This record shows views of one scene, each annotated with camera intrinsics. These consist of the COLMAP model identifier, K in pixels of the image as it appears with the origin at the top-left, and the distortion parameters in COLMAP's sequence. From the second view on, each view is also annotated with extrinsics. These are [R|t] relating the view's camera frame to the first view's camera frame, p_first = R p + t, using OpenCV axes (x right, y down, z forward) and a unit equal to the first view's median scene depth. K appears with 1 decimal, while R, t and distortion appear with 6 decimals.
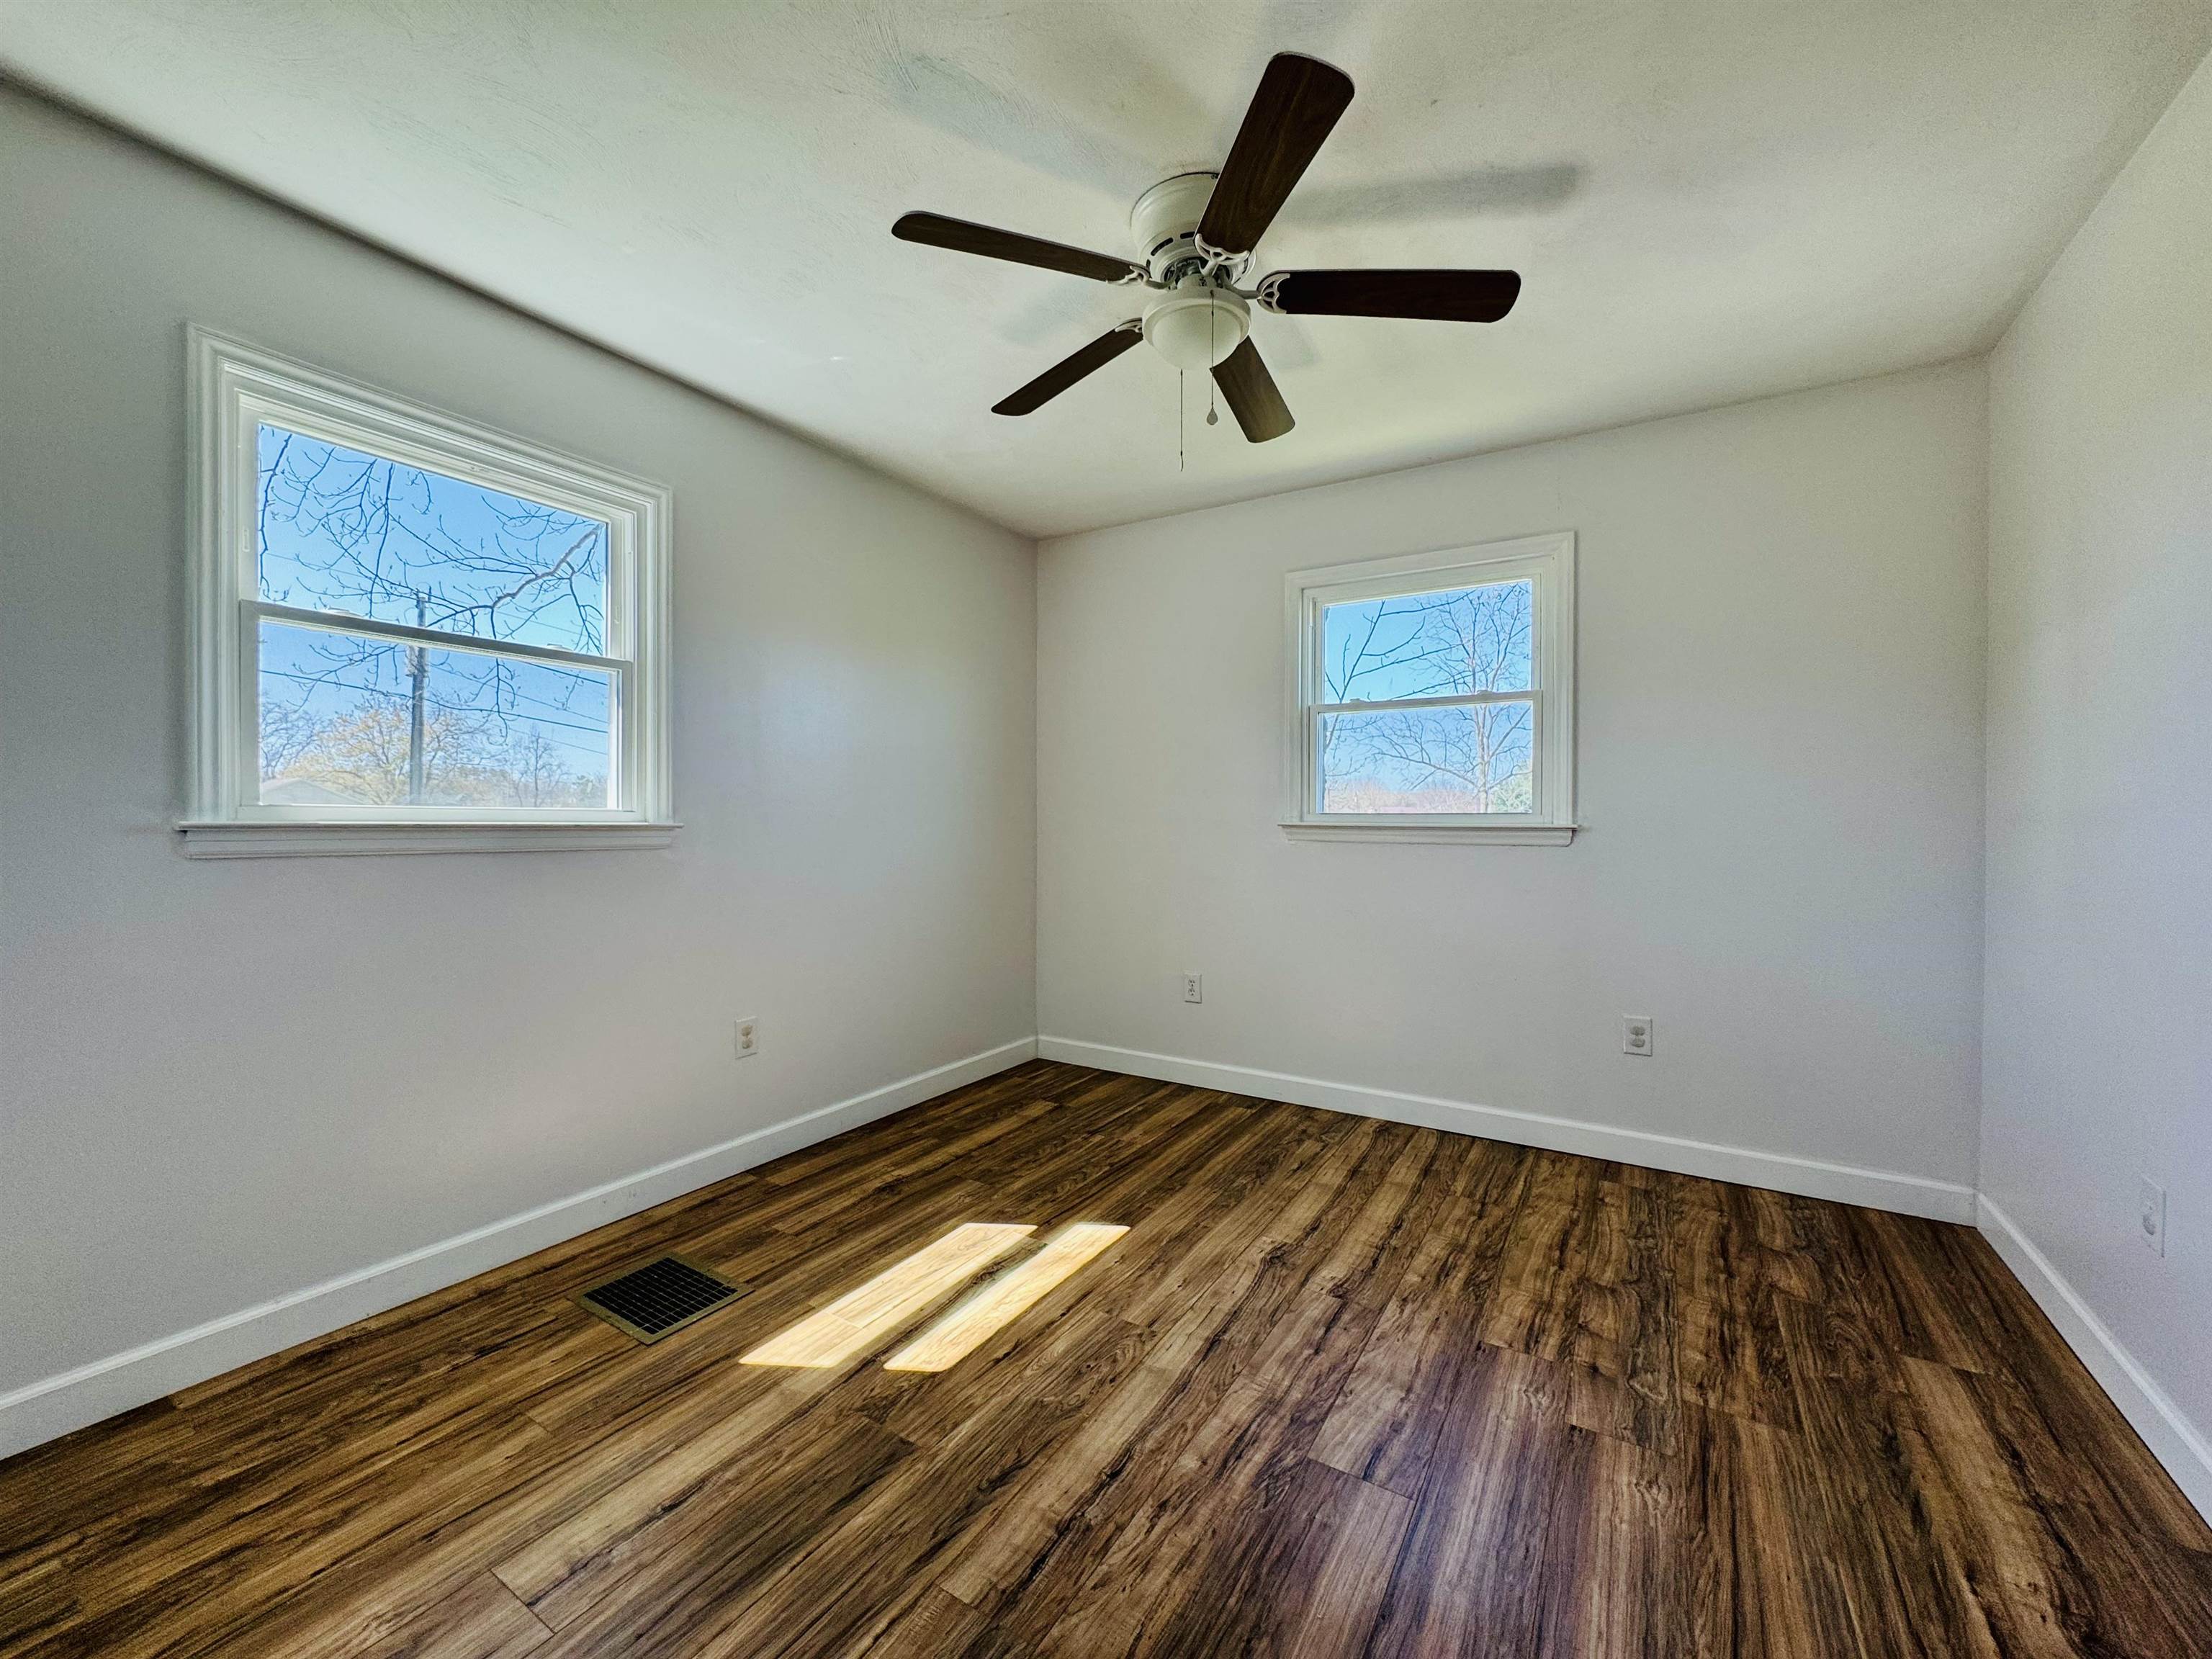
lens RADIAL K [[888.0, 0, 1106.0], [0, 888.0, 829.5], [0, 0, 1]] dist [0.000487, -0.000671]
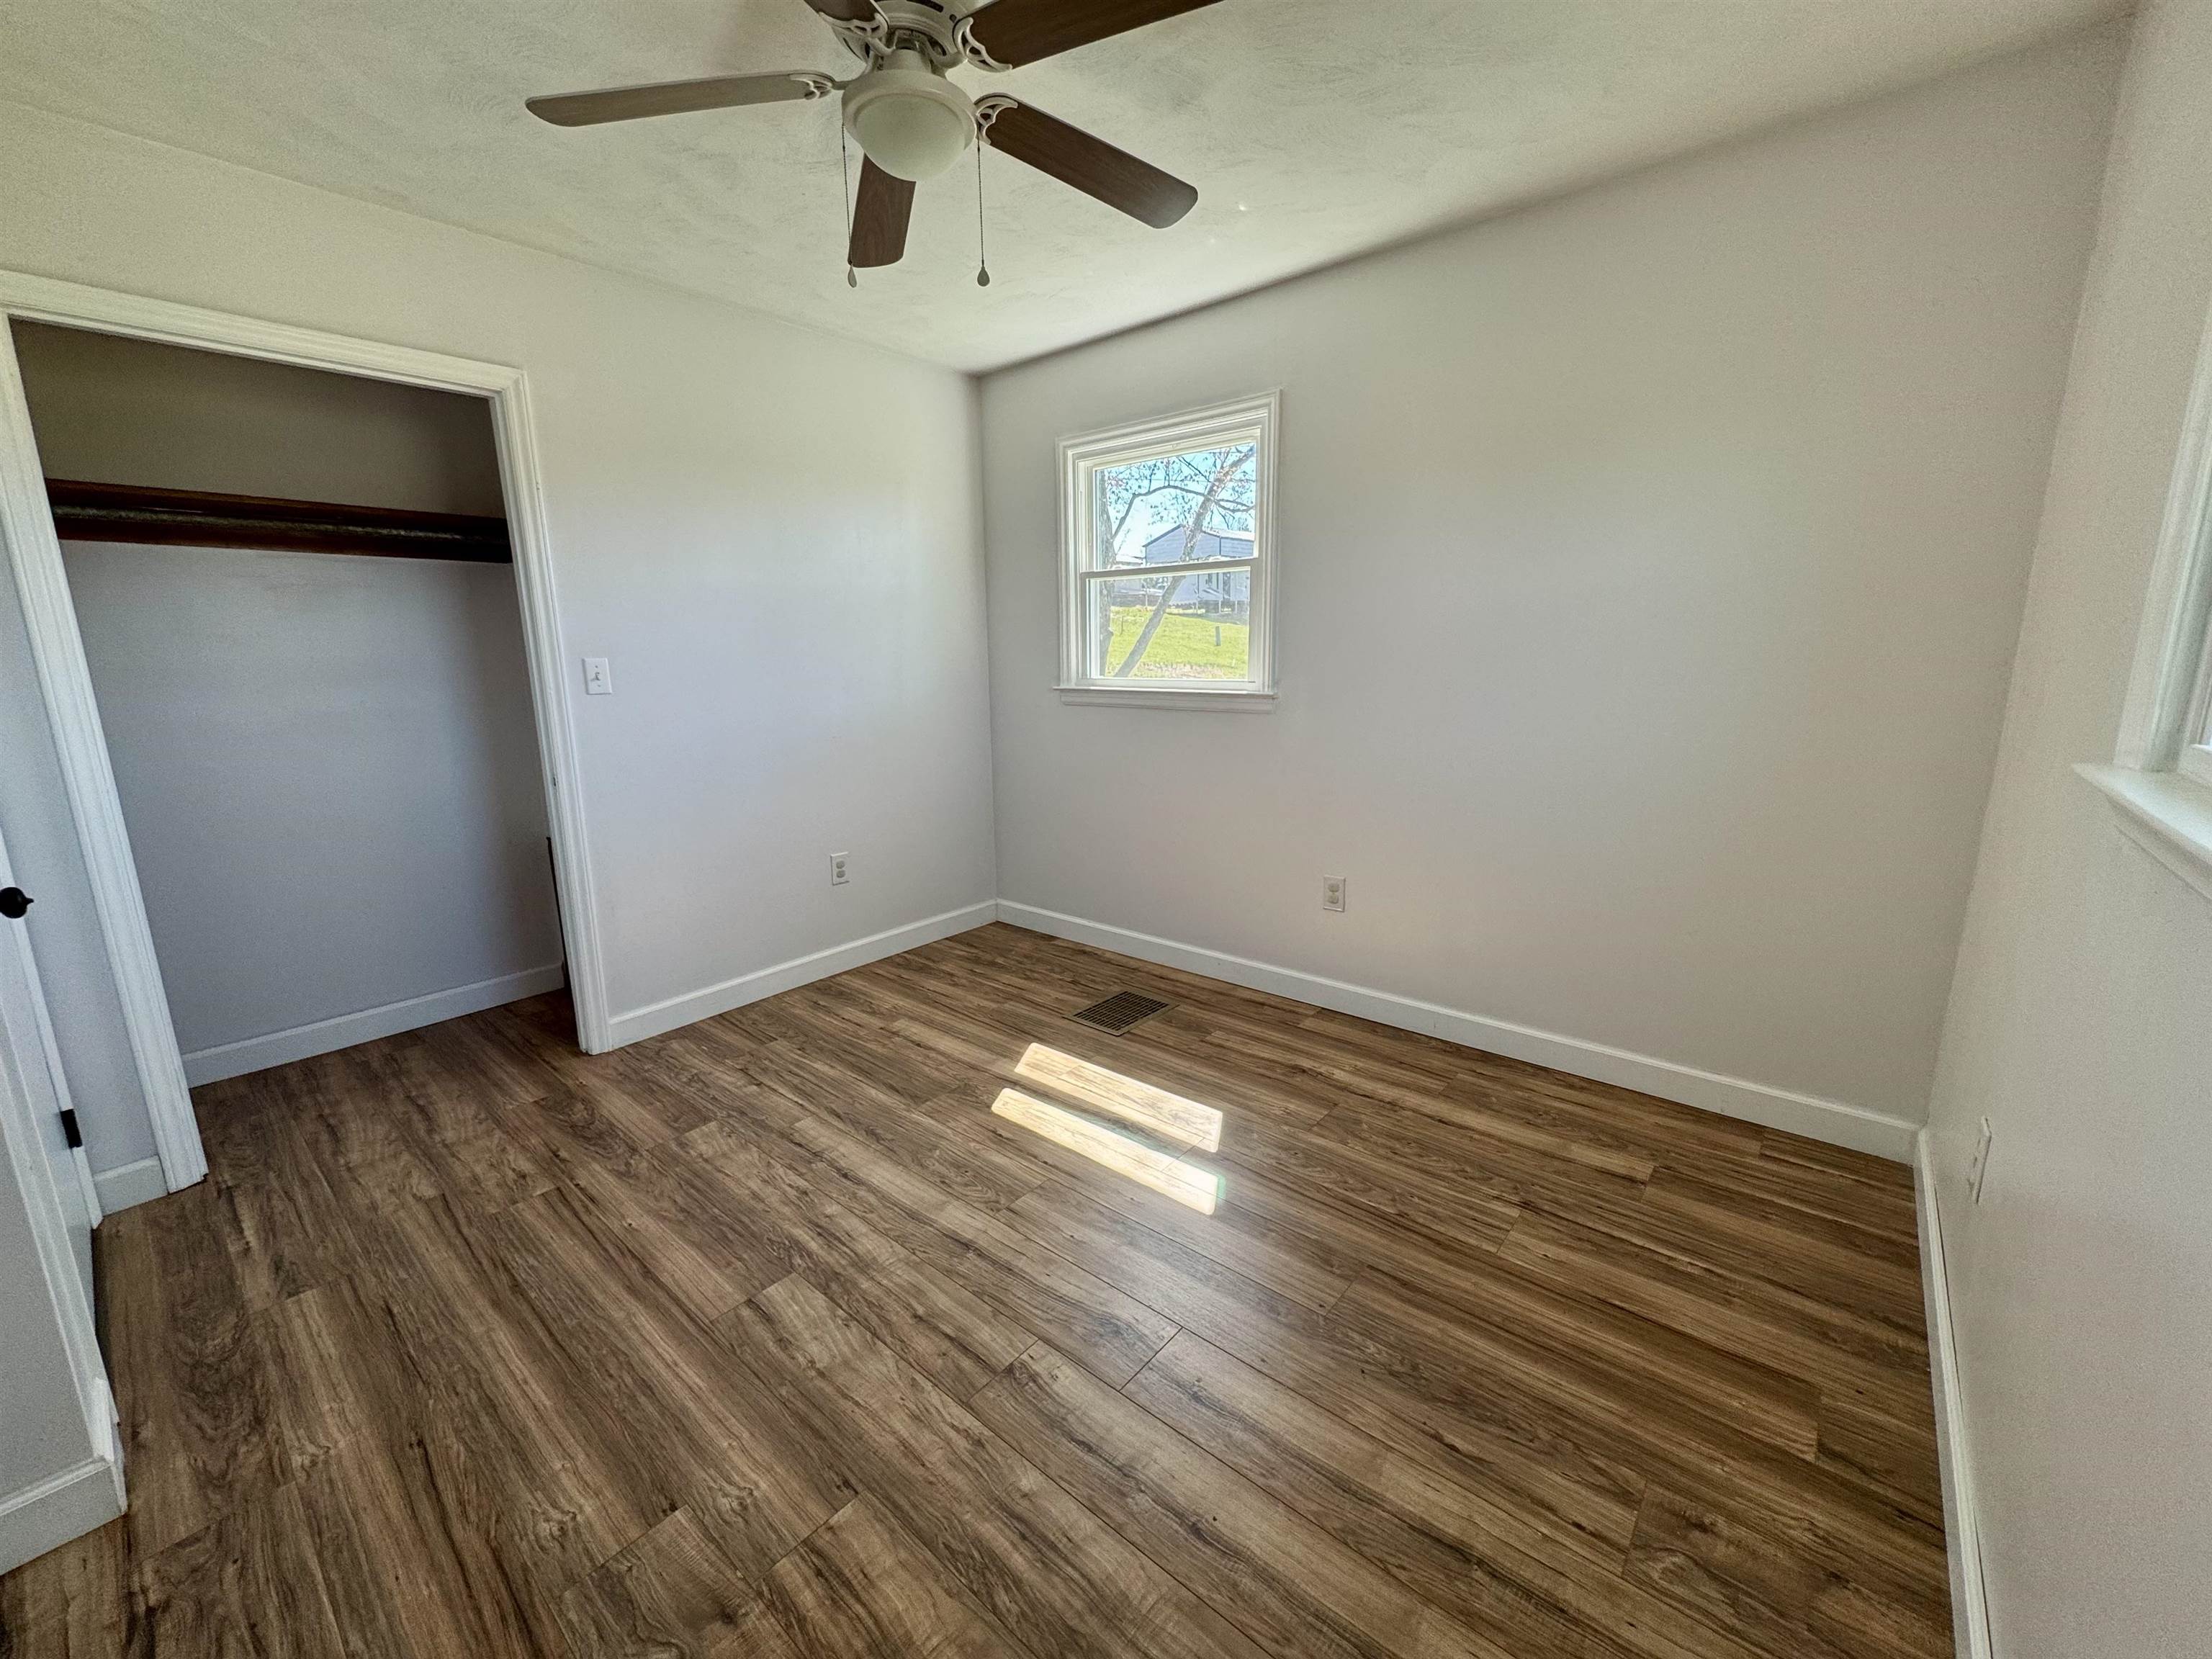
lens RADIAL K [[888.0, 0, 1106.0], [0, 888.0, 829.5], [0, 0, 1]] dist [0.000487, -0.000671]
pose [[-0.158987, 0.194792, -0.967873, 0.996552], [0.004772, 0.980483, 0.196546, -0.084050], [0.987269, 0.026629, -0.156814, 1.324817]]
